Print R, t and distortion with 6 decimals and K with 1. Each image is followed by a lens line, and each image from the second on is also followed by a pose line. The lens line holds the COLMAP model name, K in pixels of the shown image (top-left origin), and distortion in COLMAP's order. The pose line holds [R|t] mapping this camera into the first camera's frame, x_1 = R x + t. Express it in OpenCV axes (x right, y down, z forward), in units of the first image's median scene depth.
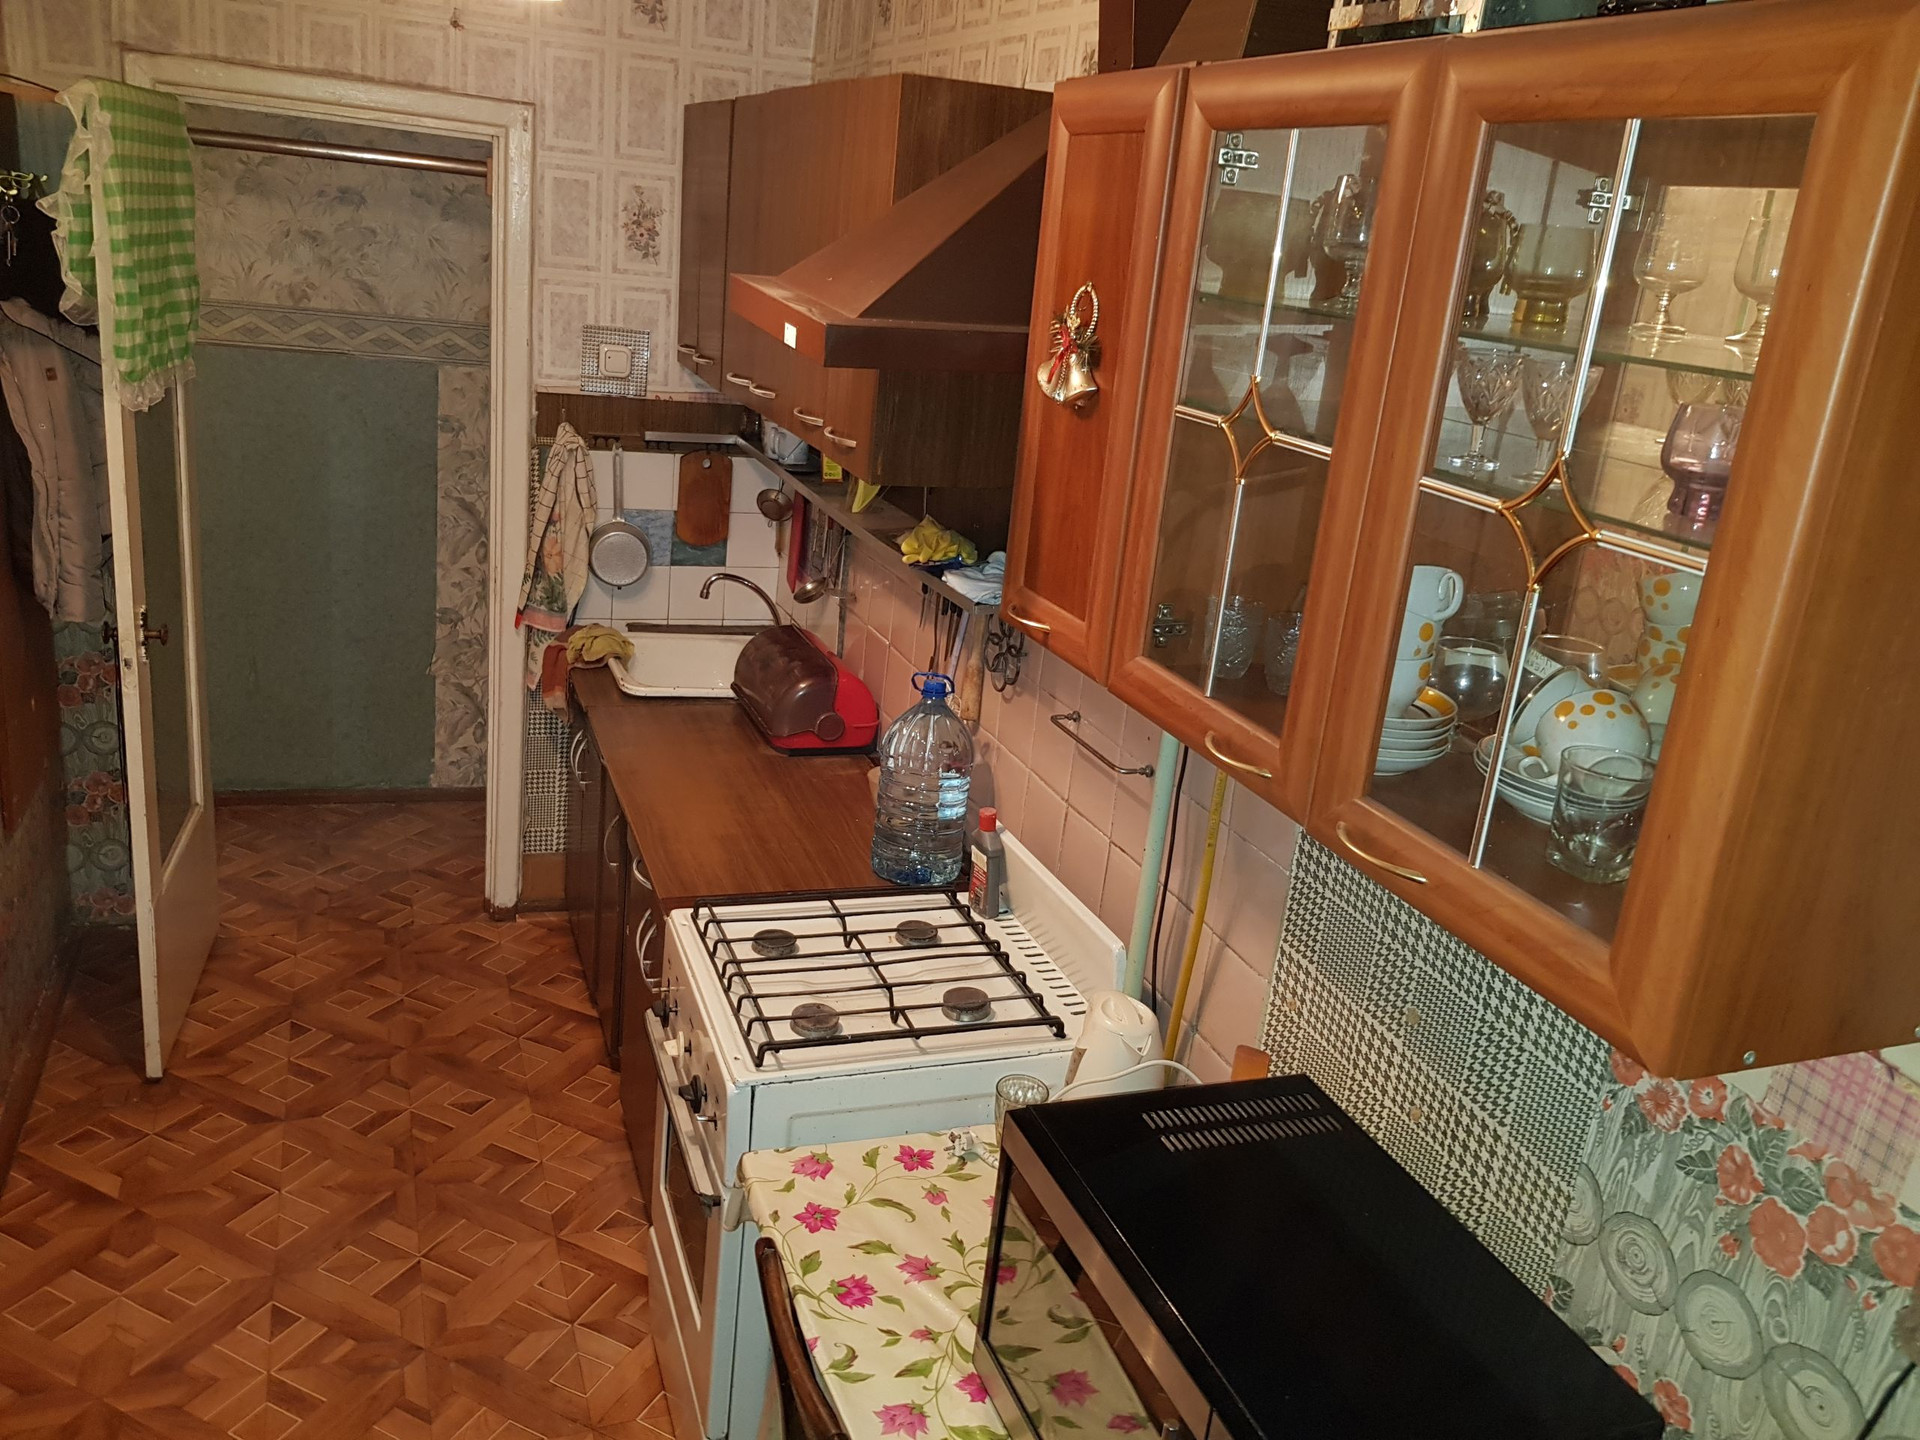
lens RADIAL K [[1701.7, 0, 960.0], [0, 1701.7, 720.0], [0, 0, 1]] dist [0.004280, 0.000692]
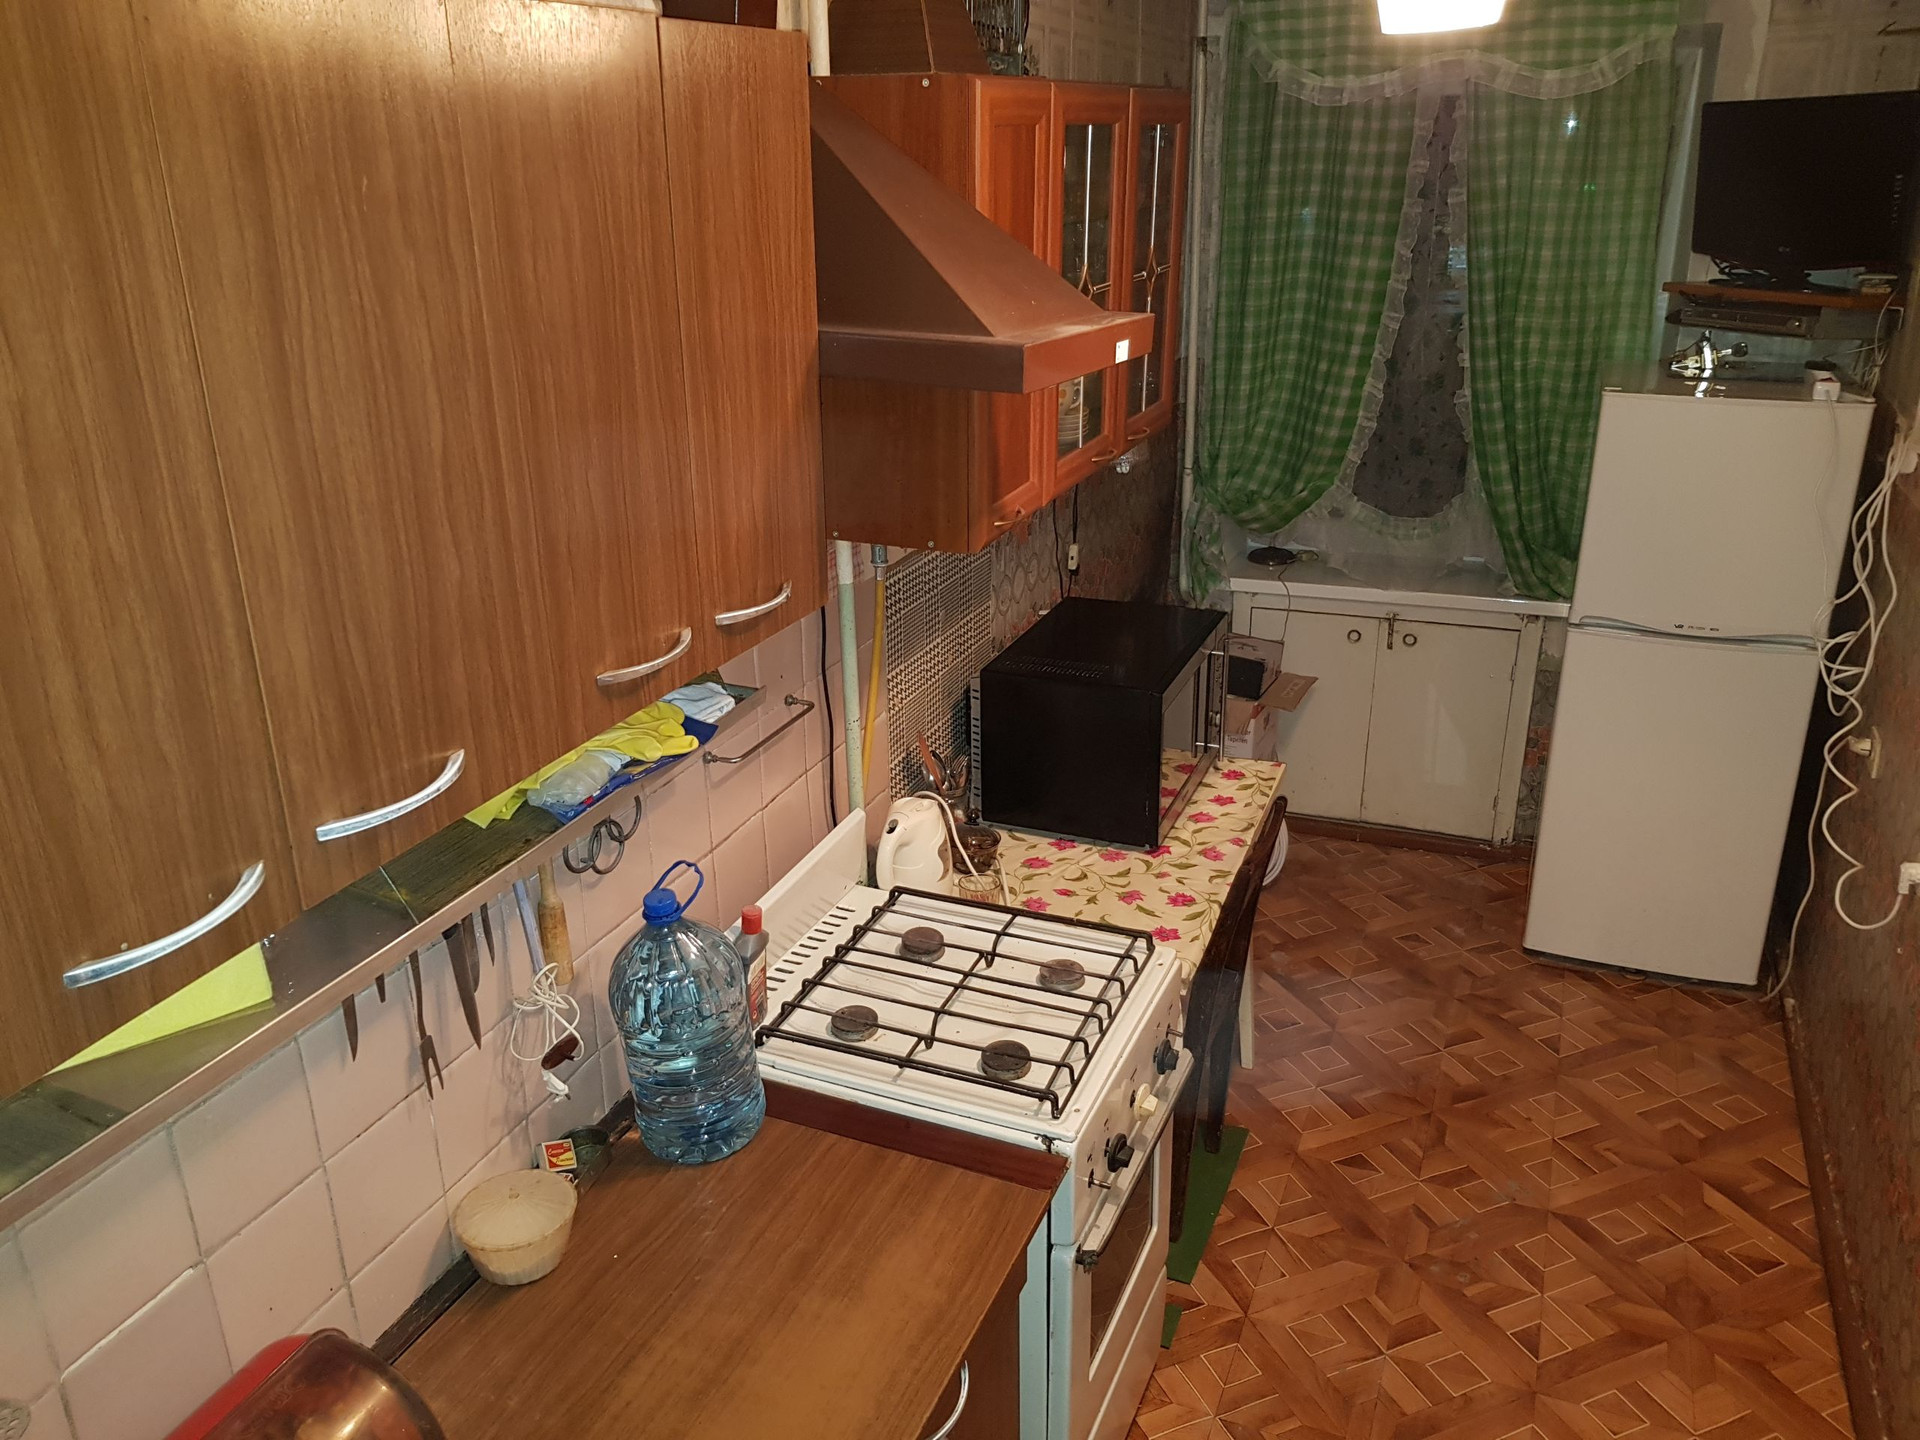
lens RADIAL K [[1440.8, 0, 960.0], [0, 1440.8, 720.0], [0, 0, 1]] dist [-0.001830, -0.001551]
pose [[-0.741615, -0.324105, 0.587336, -0.525072], [0.154636, 0.769366, 0.619809, -0.523345], [-0.652760, 0.550483, -0.520455, 1.451604]]
